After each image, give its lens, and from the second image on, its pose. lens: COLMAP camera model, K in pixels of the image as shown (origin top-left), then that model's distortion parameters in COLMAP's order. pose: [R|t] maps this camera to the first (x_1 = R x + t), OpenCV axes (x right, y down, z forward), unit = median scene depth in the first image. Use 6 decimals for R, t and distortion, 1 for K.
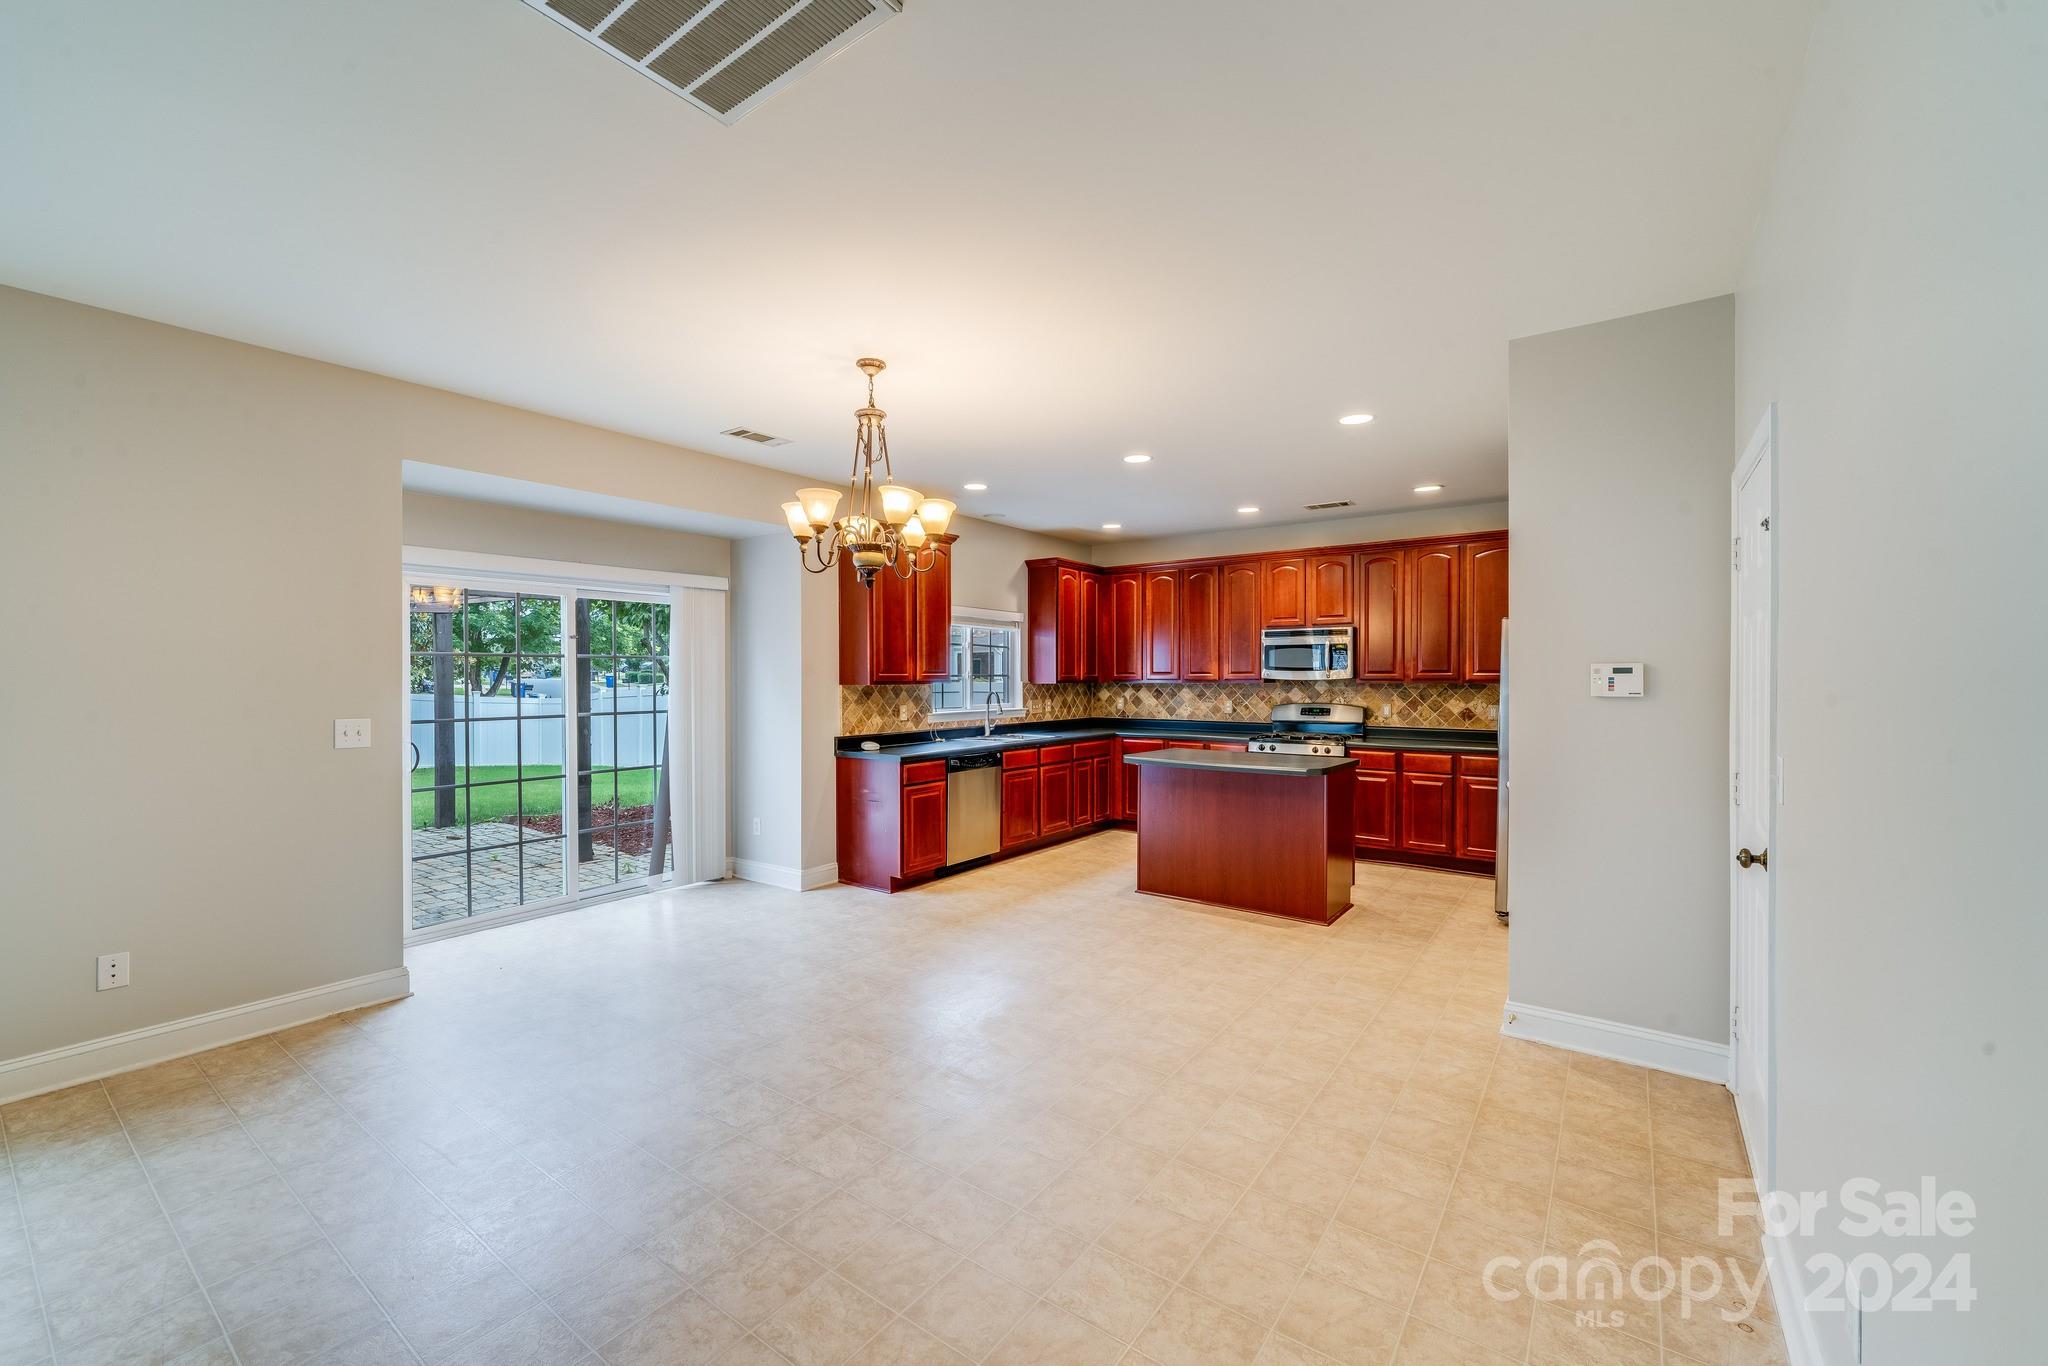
lens RADIAL K [[834.9, 0, 1018.2], [0, 834.9, 676.5], [0, 0, 1]] dist [0.005854, -0.001421]
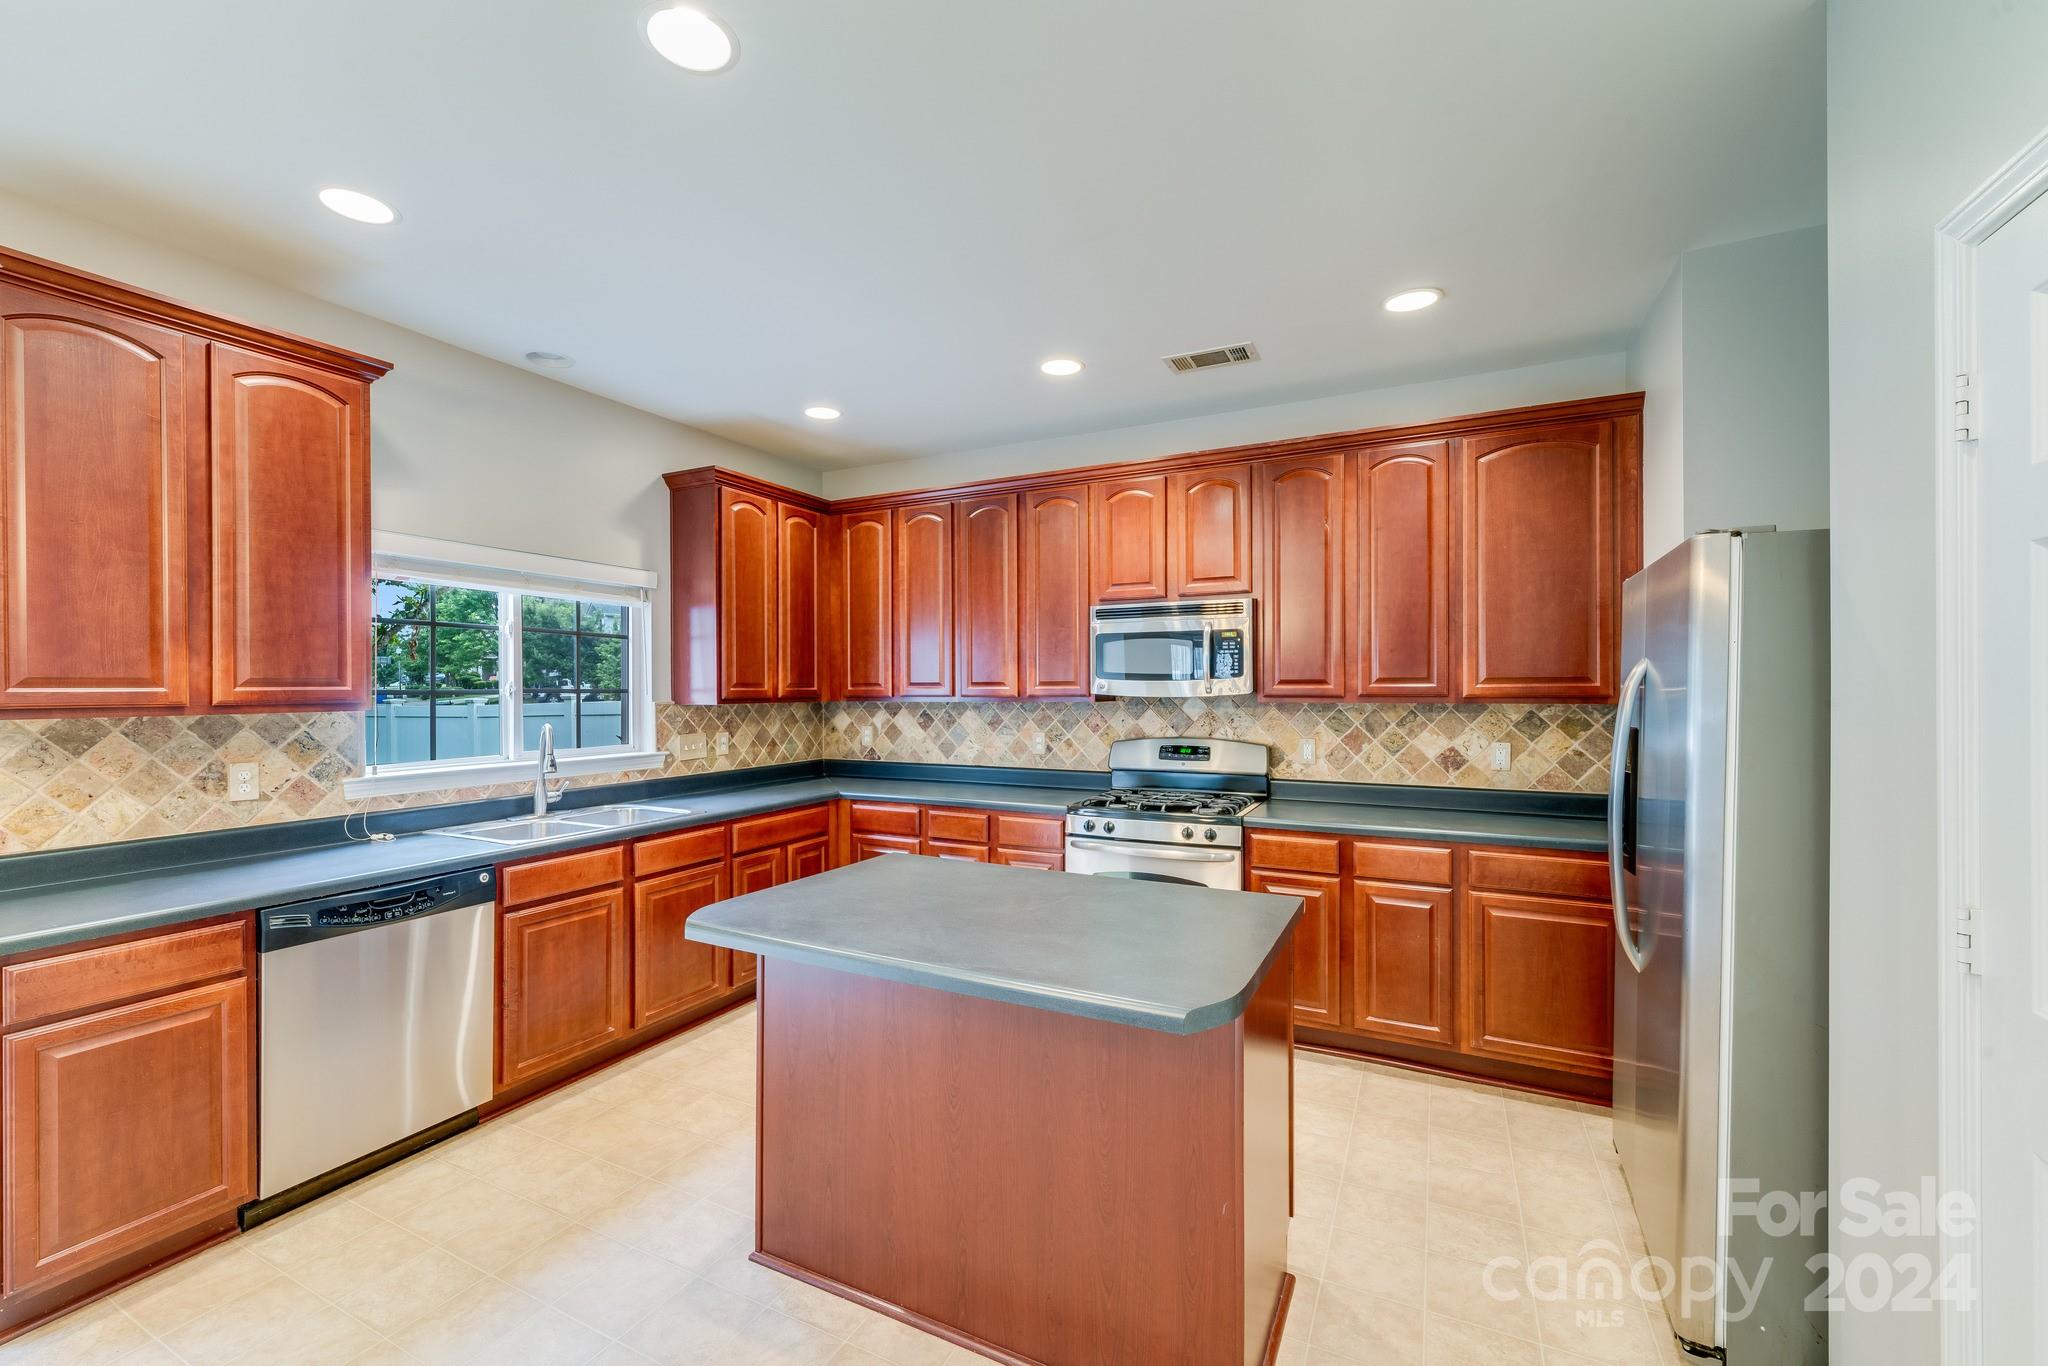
lens RADIAL K [[834.9, 0, 1025.1], [0, 834.9, 683.2], [0, 0, 1]] dist [0.005854, -0.001421]
pose [[0.985722, -0.001636, 0.168371, 0.169356], [0.002635, 0.999980, -0.005714, -0.001954], [-0.168359, 0.006077, 0.985707, 0.505076]]
